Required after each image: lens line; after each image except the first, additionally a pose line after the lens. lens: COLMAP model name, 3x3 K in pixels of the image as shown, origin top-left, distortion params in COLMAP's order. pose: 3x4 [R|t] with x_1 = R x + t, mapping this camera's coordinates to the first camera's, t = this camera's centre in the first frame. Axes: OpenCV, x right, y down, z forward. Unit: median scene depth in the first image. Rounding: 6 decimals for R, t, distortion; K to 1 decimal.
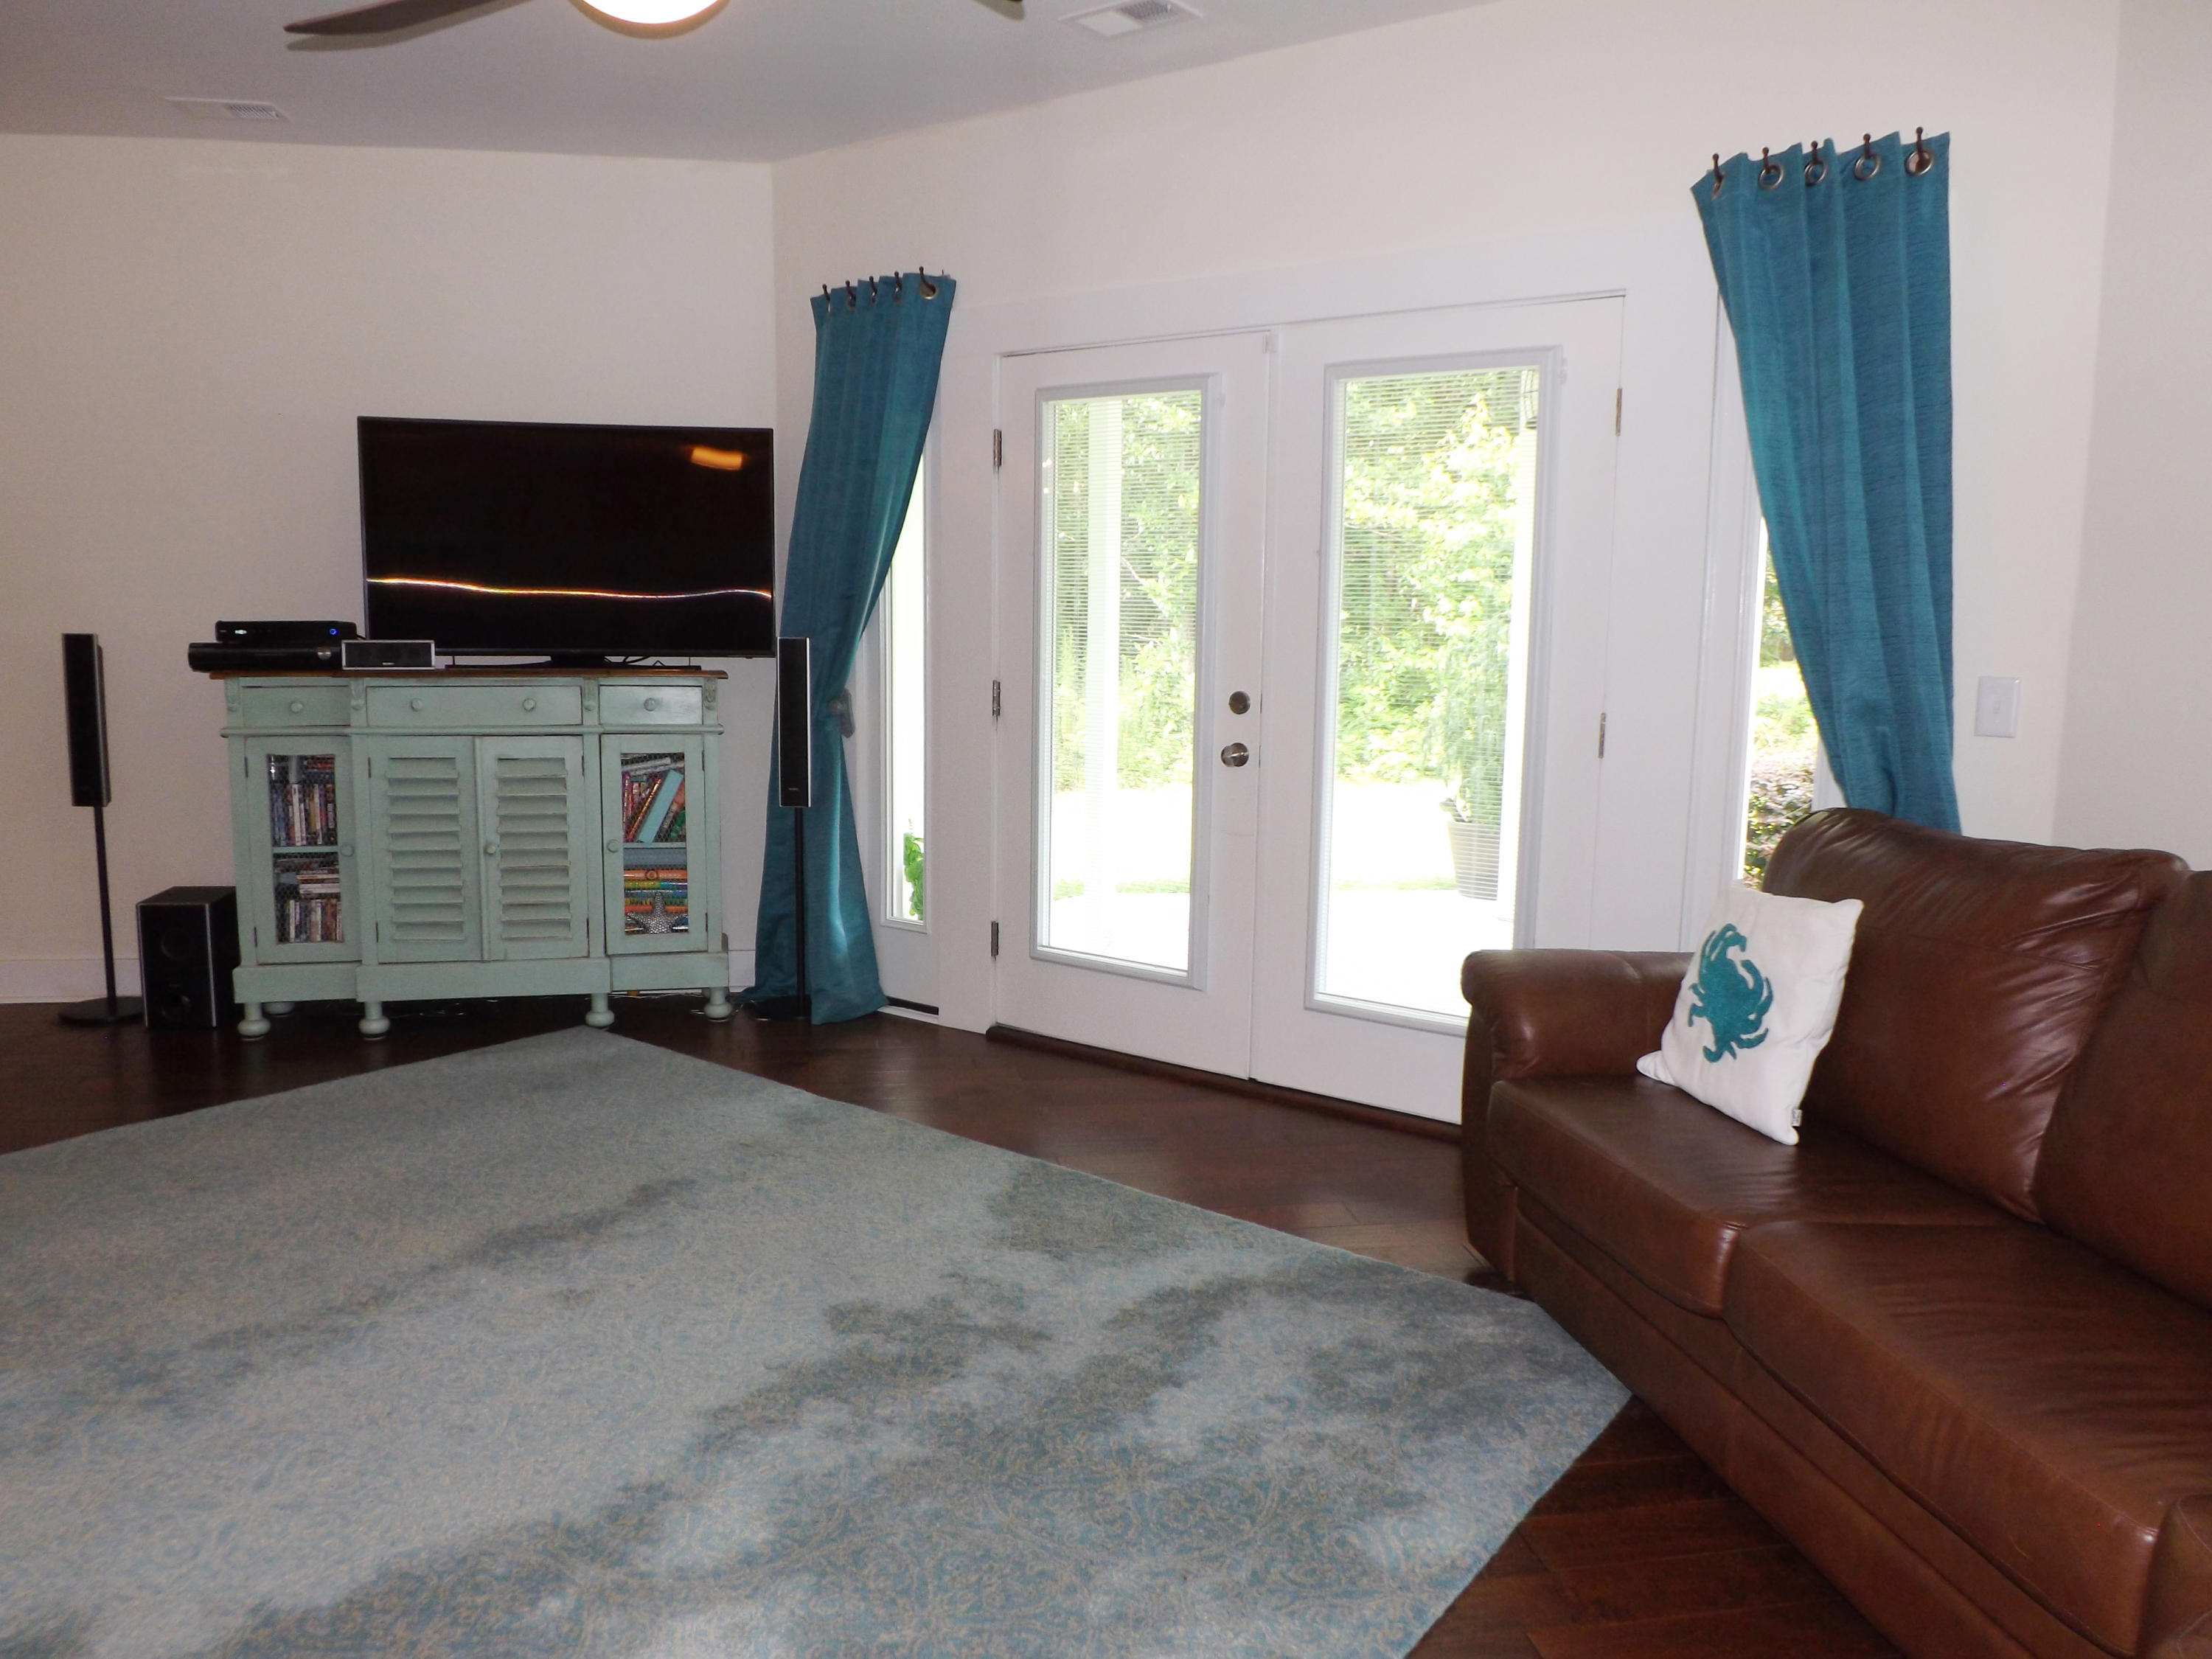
lens RADIAL K [[1582.2, 0, 1097.8], [0, 1582.2, 835.8], [0, 0, 1]] dist [-0.062008, 0.010109]
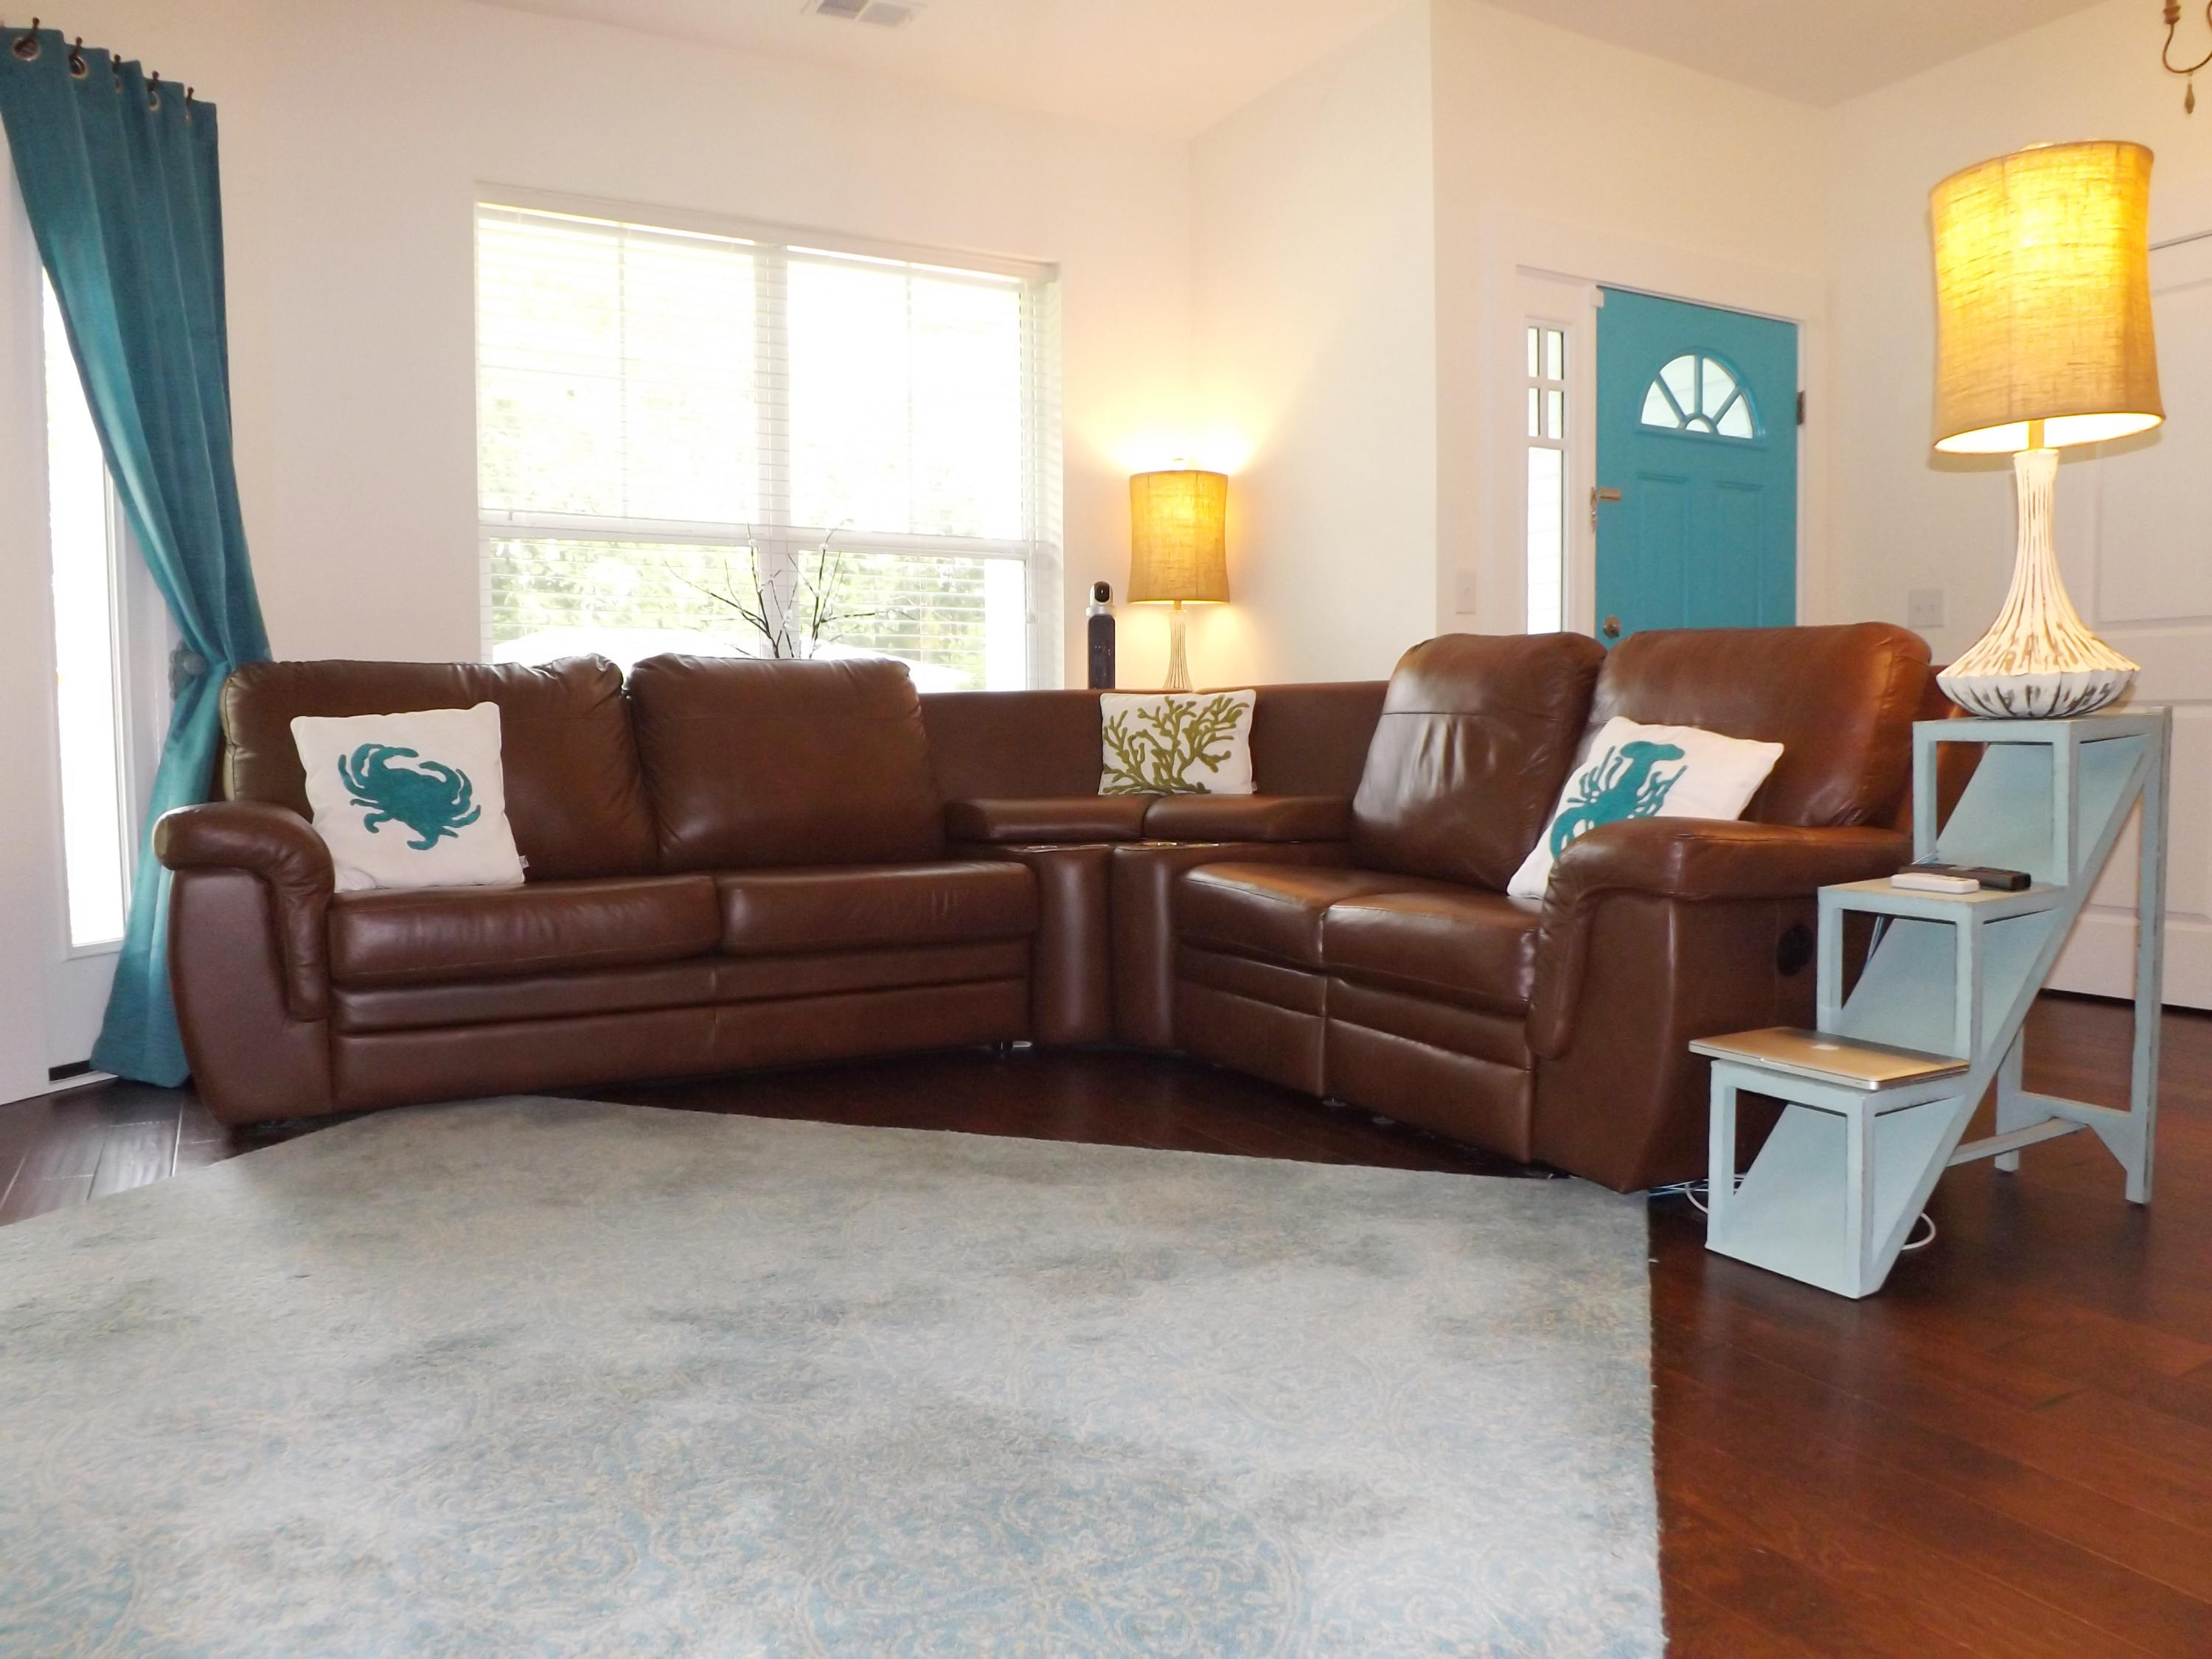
lens RADIAL K [[1582.2, 0, 1097.8], [0, 1582.2, 835.8], [0, 0, 1]] dist [-0.062008, 0.010109]
pose [[-0.337583, -0.077068, 0.938135, -0.554288], [0.131884, 0.982939, 0.128207, 0.028560], [-0.932011, 0.167006, -0.321660, 0.543899]]
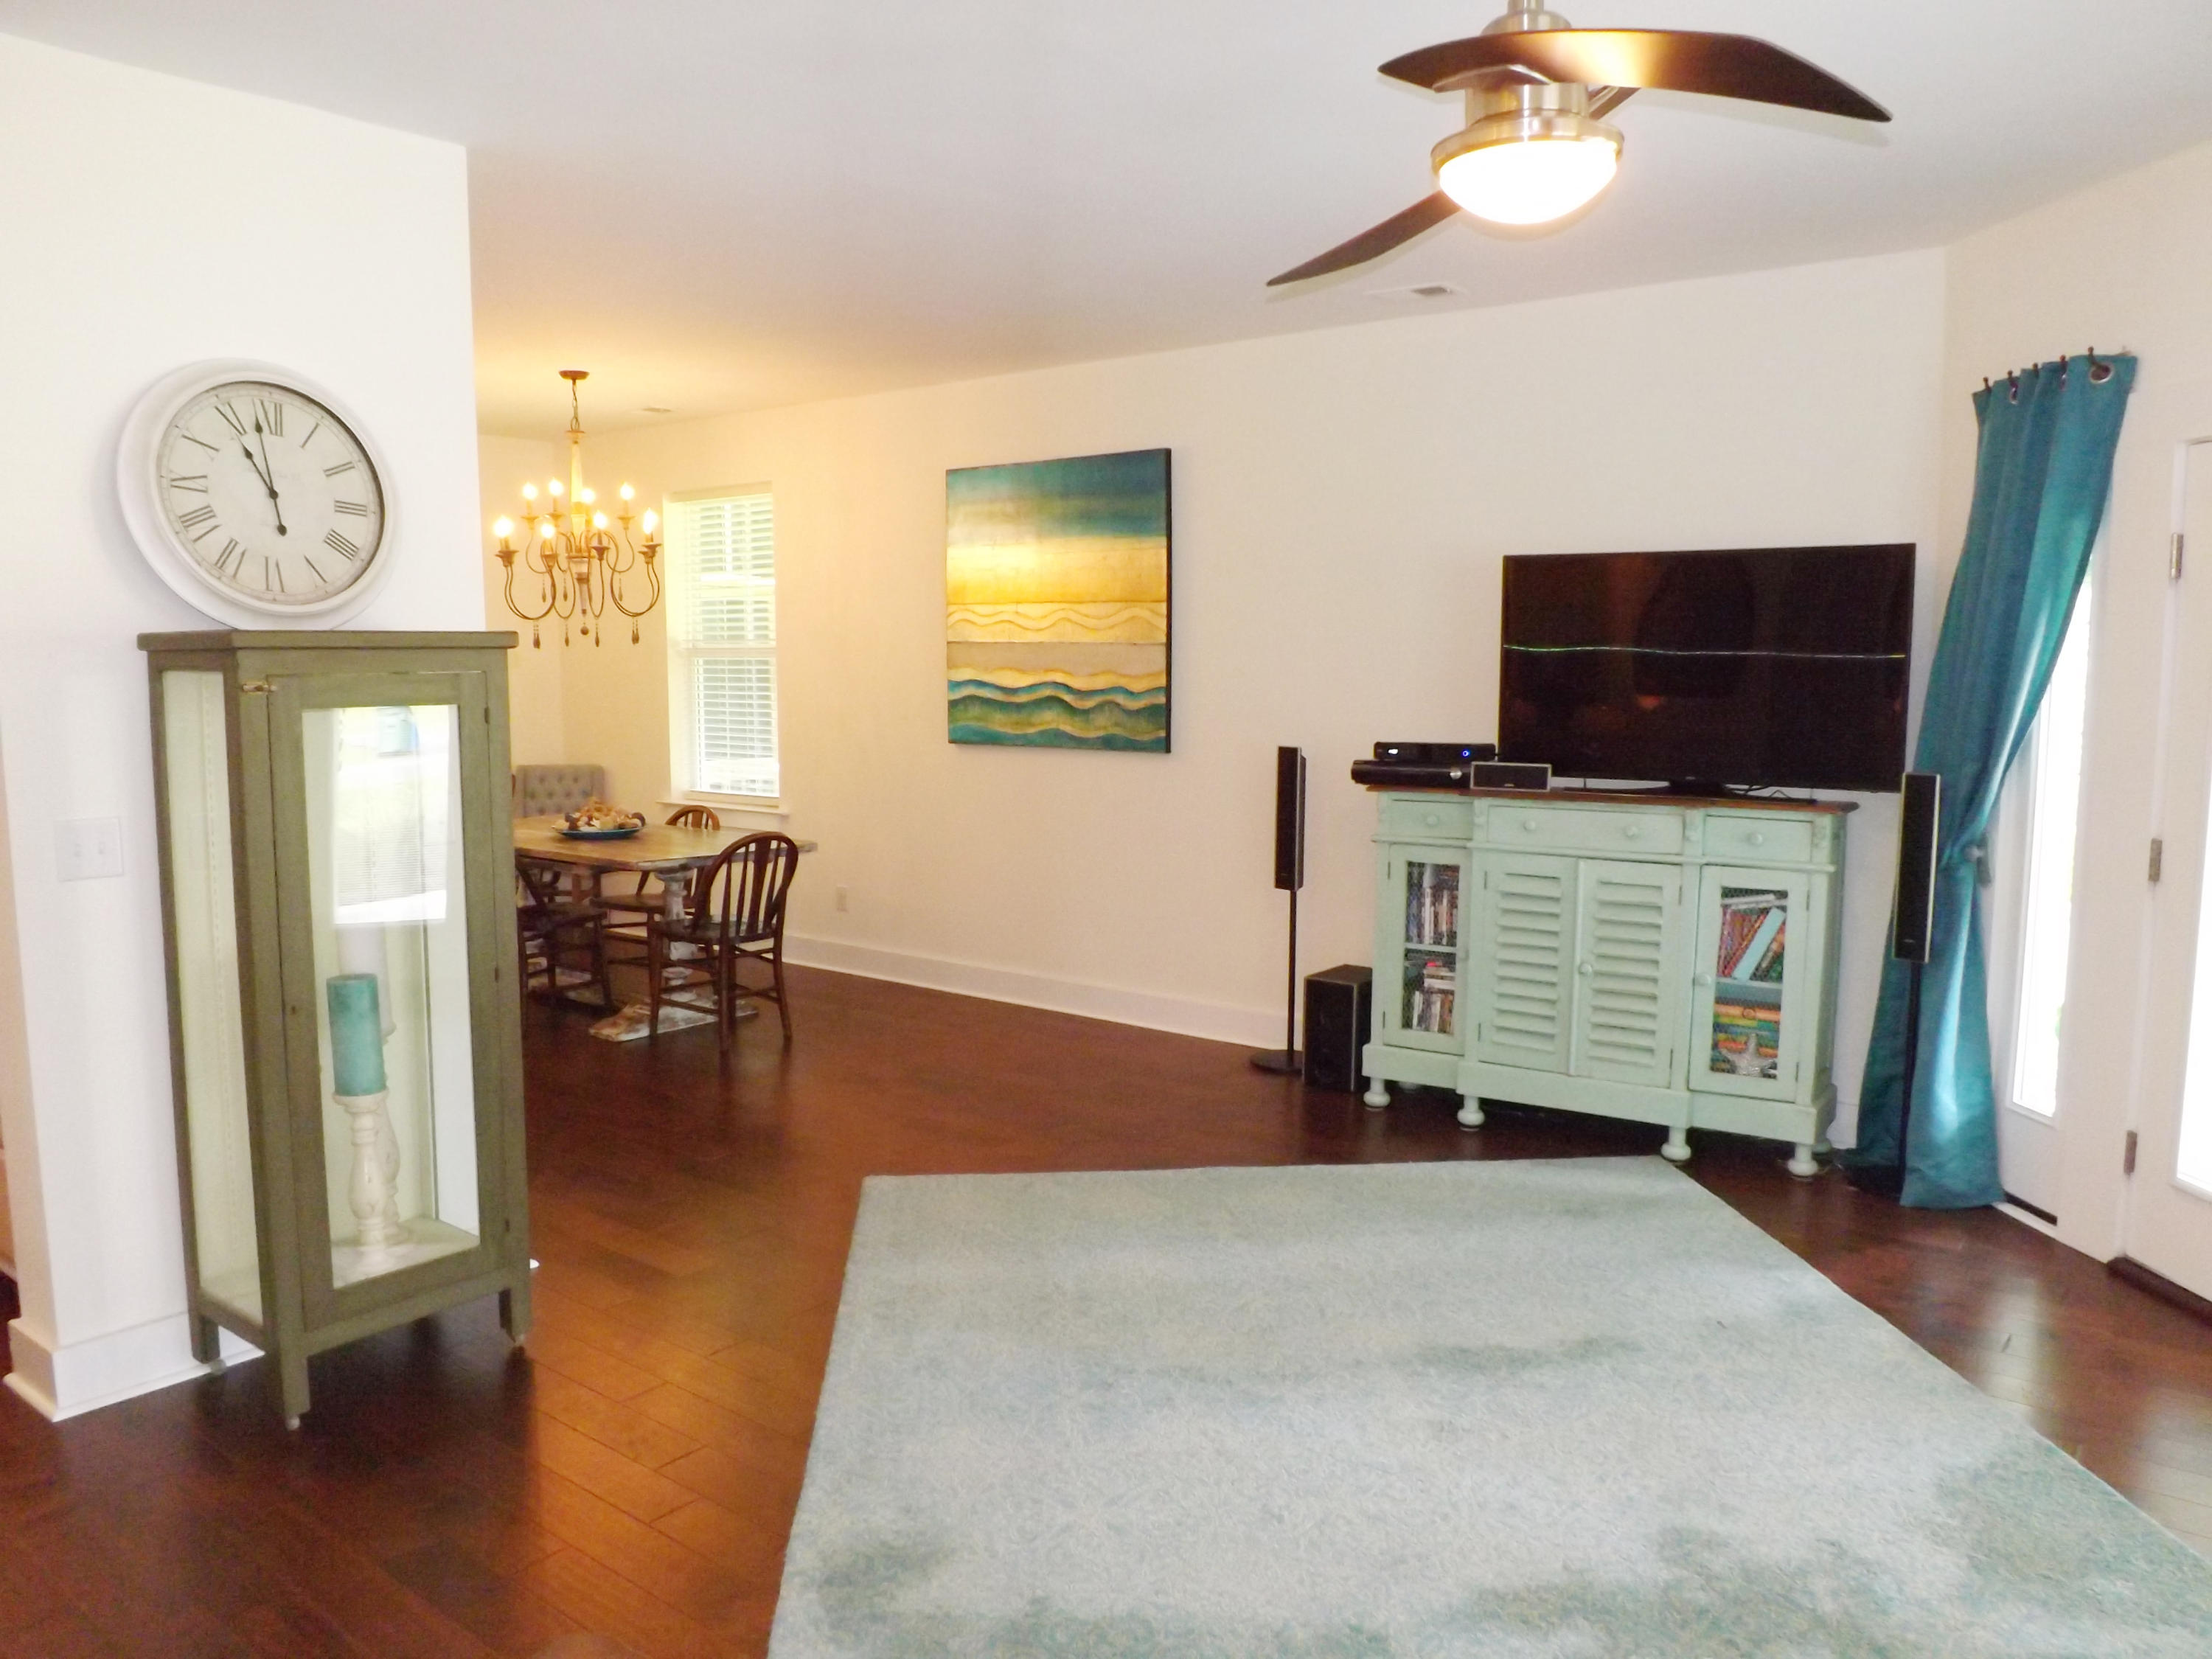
lens RADIAL K [[1596.8, 0, 1104.7], [0, 1596.8, 849.0], [0, 0, 1]] dist [-0.078215, 0.045337]
pose [[0.674904, 0.070631, -0.734518, 0.160580], [-0.094030, 0.995526, 0.009331, -0.049891], [0.731890, 0.062769, 0.678526, 0.058617]]
